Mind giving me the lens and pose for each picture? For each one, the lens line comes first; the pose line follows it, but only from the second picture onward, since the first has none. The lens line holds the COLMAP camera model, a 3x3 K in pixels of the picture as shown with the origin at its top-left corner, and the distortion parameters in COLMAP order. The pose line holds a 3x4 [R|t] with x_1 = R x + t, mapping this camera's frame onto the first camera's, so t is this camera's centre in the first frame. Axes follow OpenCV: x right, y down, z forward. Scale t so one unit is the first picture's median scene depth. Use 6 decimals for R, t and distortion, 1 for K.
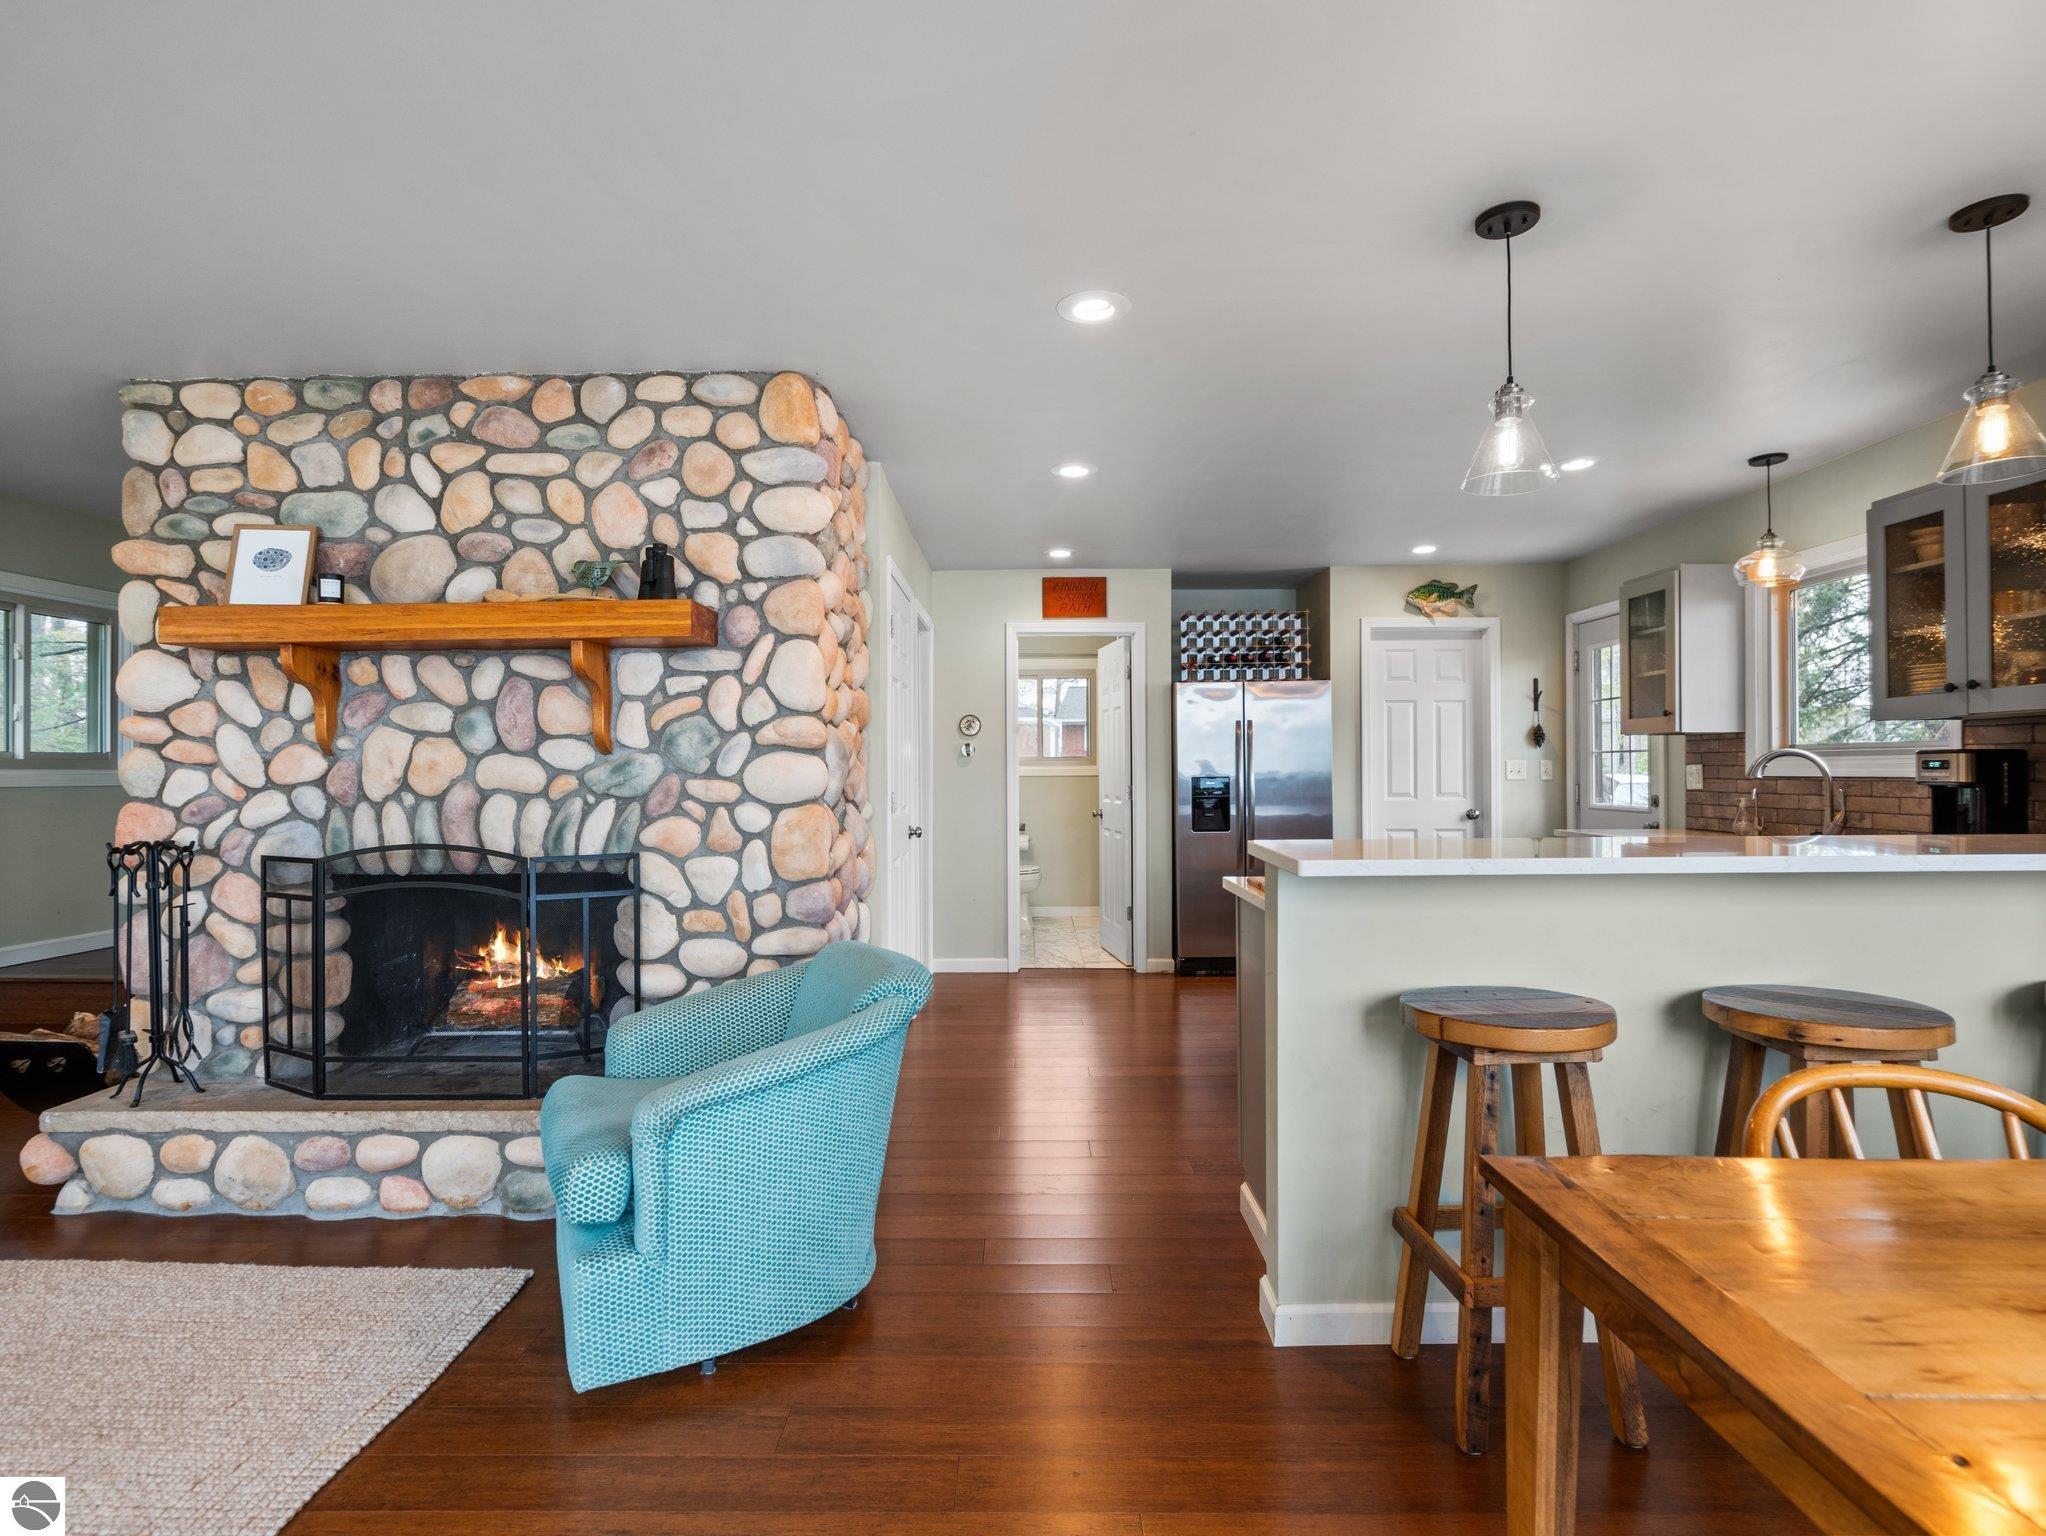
lens RADIAL K [[1042.5, 0, 1012.5], [0, 1042.5, 762.6], [0, 0, 1]] dist [-0.004125, 0.000758]
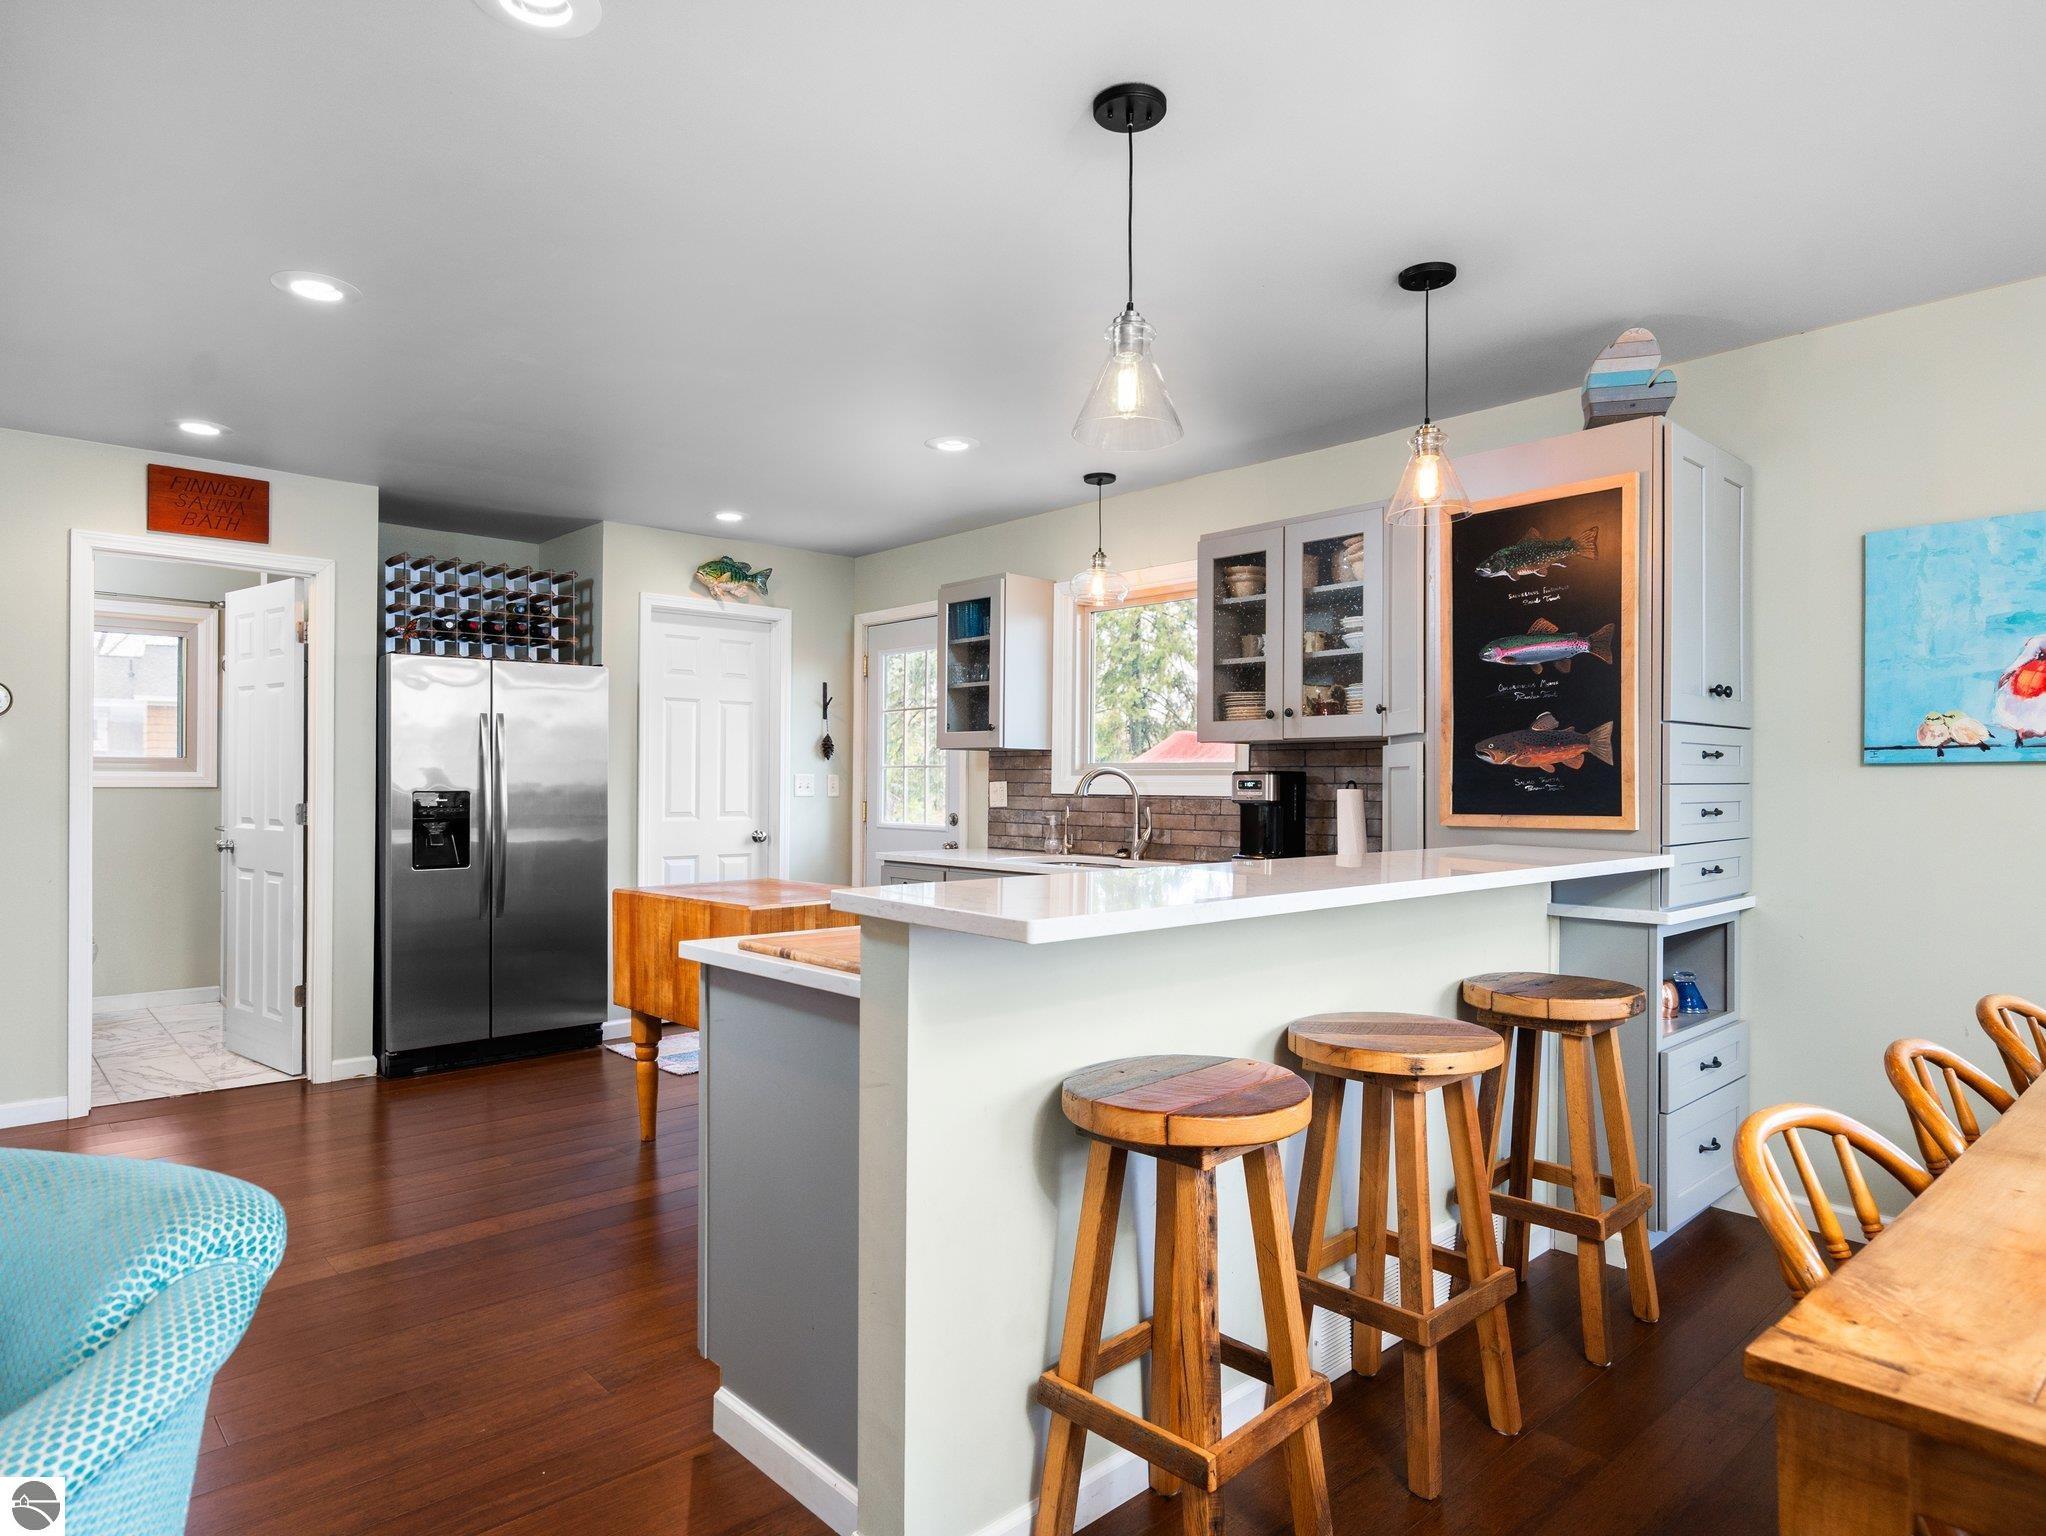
lens RADIAL K [[1203.4, 0, 1014.3], [0, 1203.4, 777.6], [0, 0, 1]] dist [0.000298, 0.000635]
pose [[0.729802, 0.013493, 0.683526, -0.083266], [-0.015215, 0.999878, -0.003492, 0.001598], [-0.683490, -0.007851, 0.729918, 0.138810]]
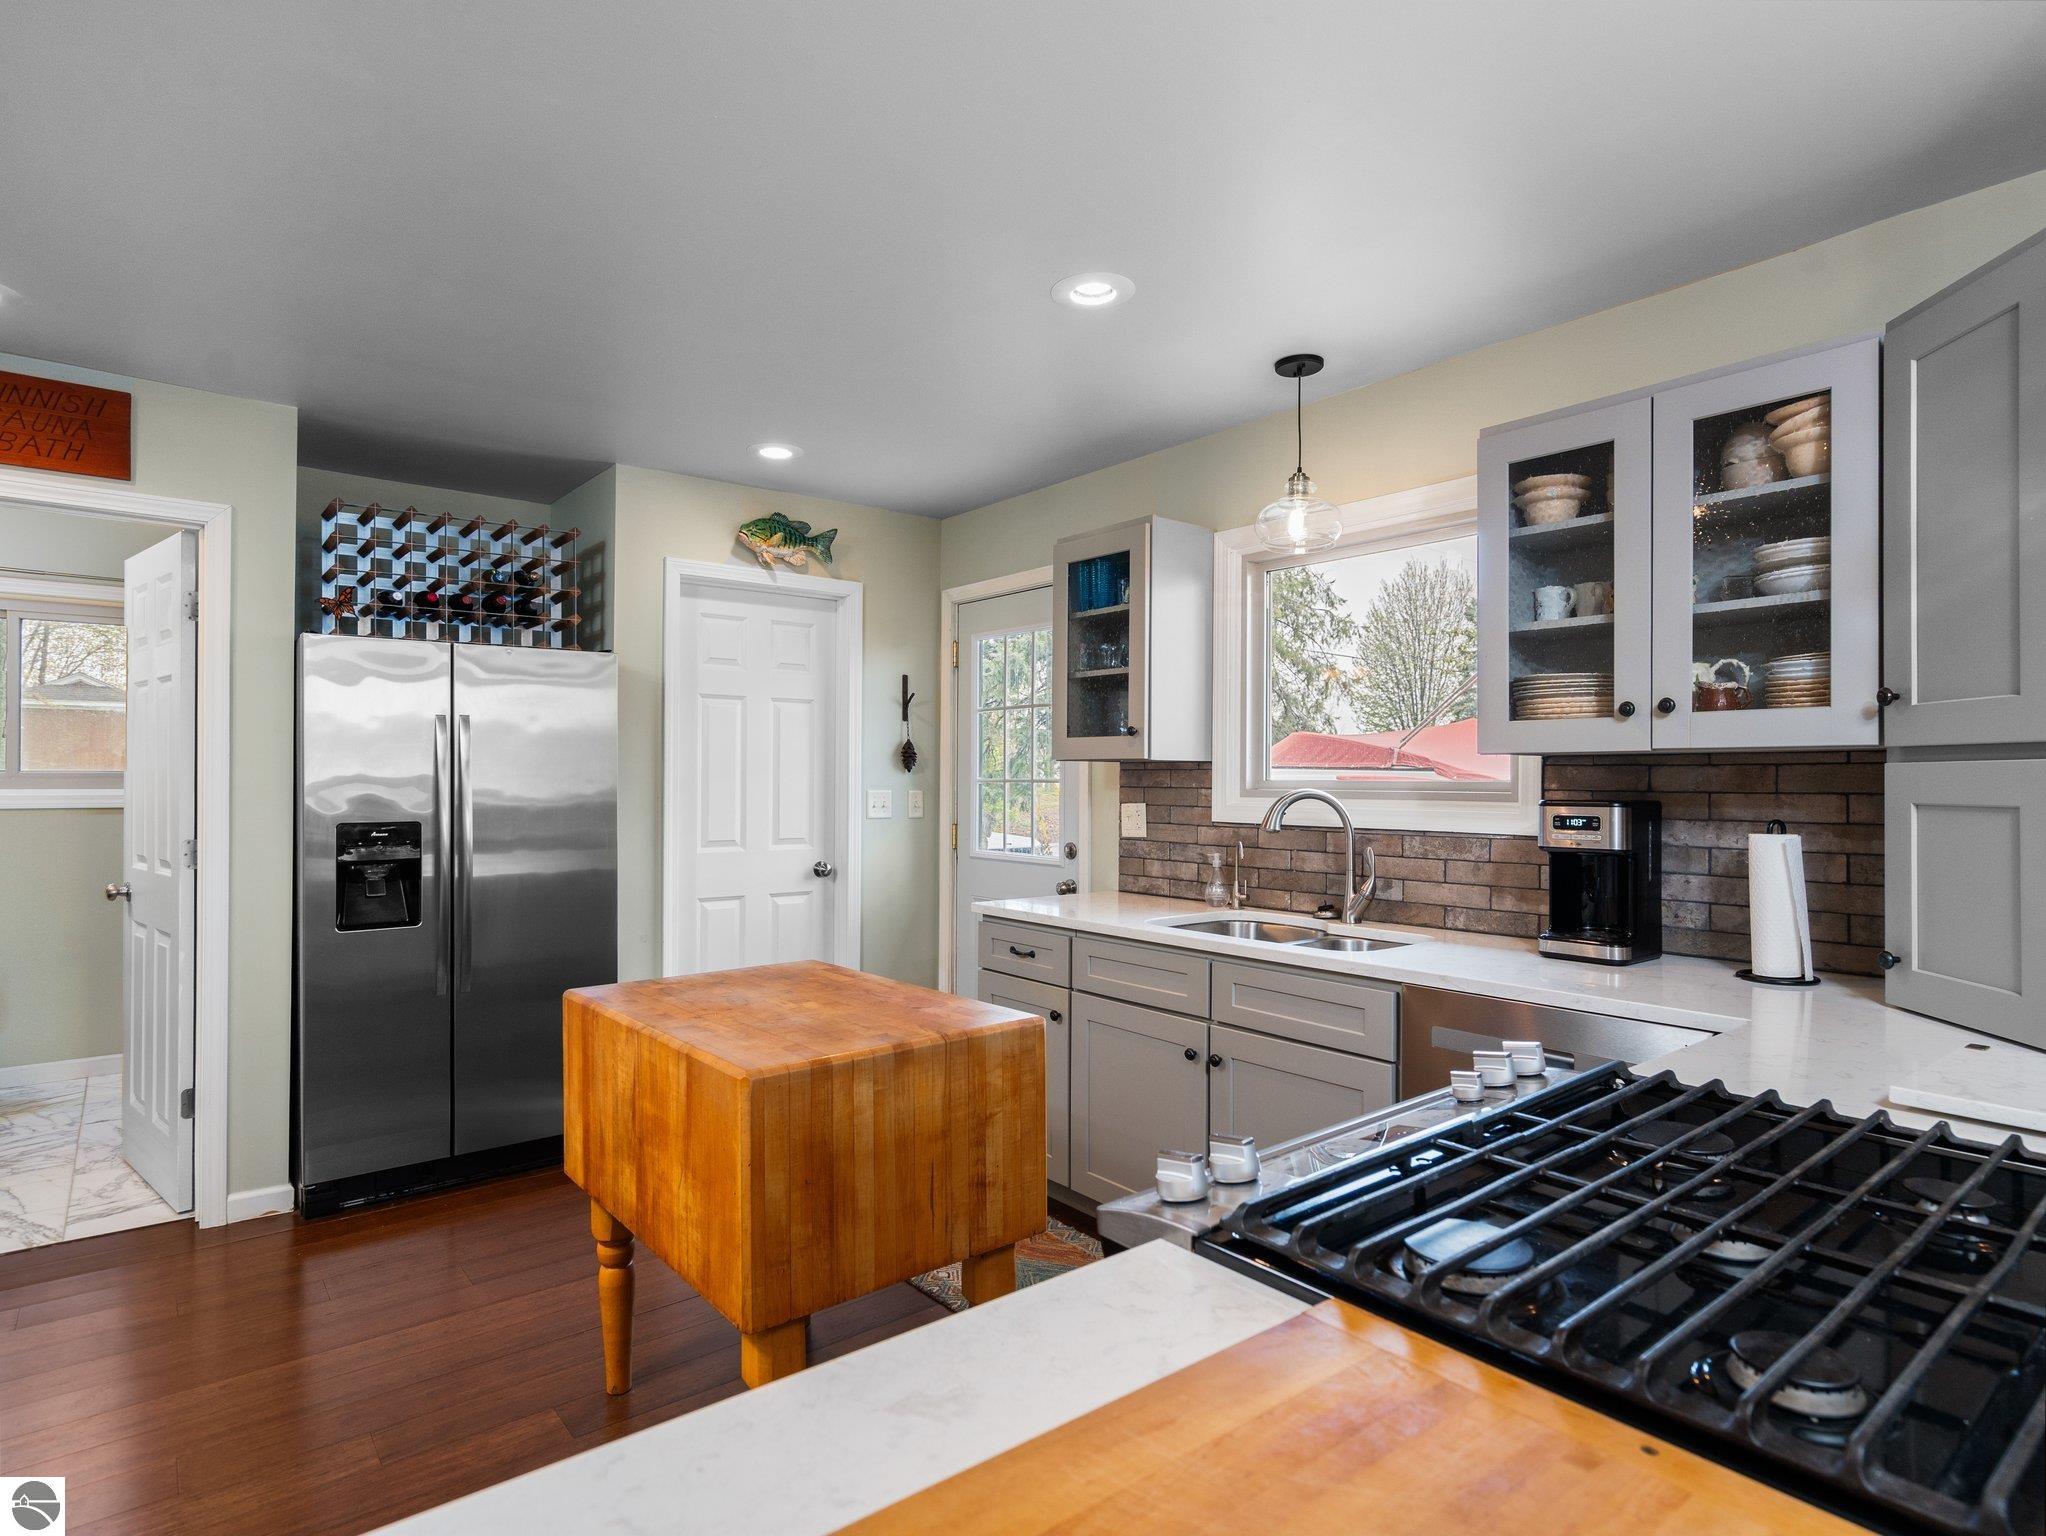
lens RADIAL K [[1095.4, 0, 1023.0], [0, 1095.4, 768.0], [0, 0, 1]] dist [0.000839, 0.000128]
pose [[0.768012, 0.014956, 0.640260, 0.087081], [-0.013174, 0.999885, -0.007554, -0.012847], [-0.640300, -0.002633, 0.768121, 0.378162]]
